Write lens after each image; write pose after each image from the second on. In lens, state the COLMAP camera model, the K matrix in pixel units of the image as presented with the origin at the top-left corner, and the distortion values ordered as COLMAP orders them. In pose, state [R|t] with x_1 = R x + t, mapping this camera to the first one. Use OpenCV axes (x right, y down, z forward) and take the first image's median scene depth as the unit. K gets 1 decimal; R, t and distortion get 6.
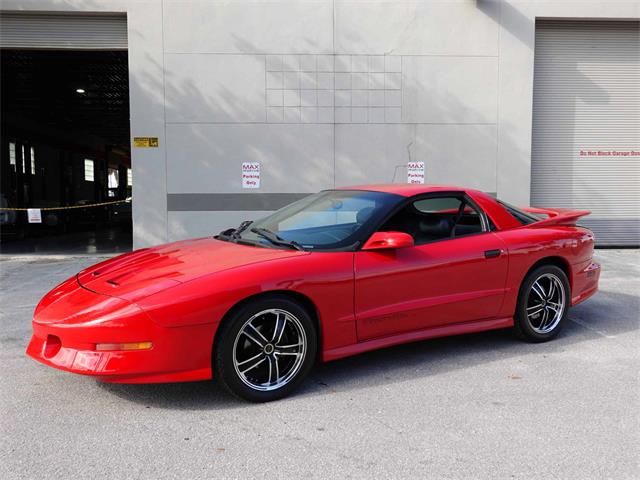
lens RADIAL K [[569.8, 0, 320.0], [0, 569.8, 240.0], [0, 0, 1]] dist [0.006632, 0.005716]
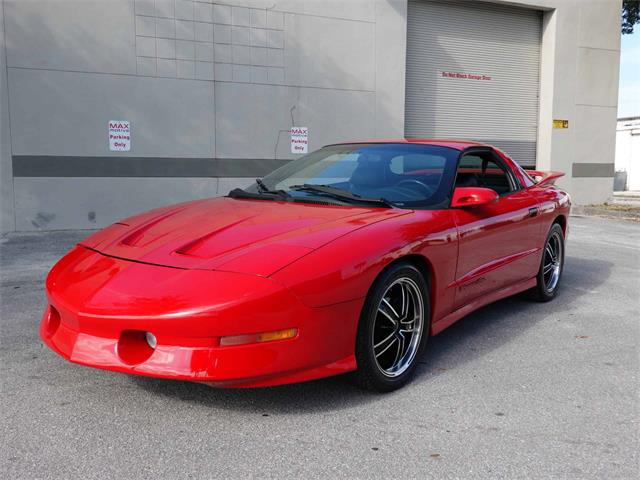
lens RADIAL K [[581.7, 0, 321.1], [0, 581.7, 231.6], [0, 0, 1]] dist [0.006521, 0.011470]
pose [[0.942273, -0.026040, 0.333830, -0.407799], [0.016203, 0.999350, 0.032217, 0.022246], [-0.334452, -0.024948, 0.942082, 0.215727]]
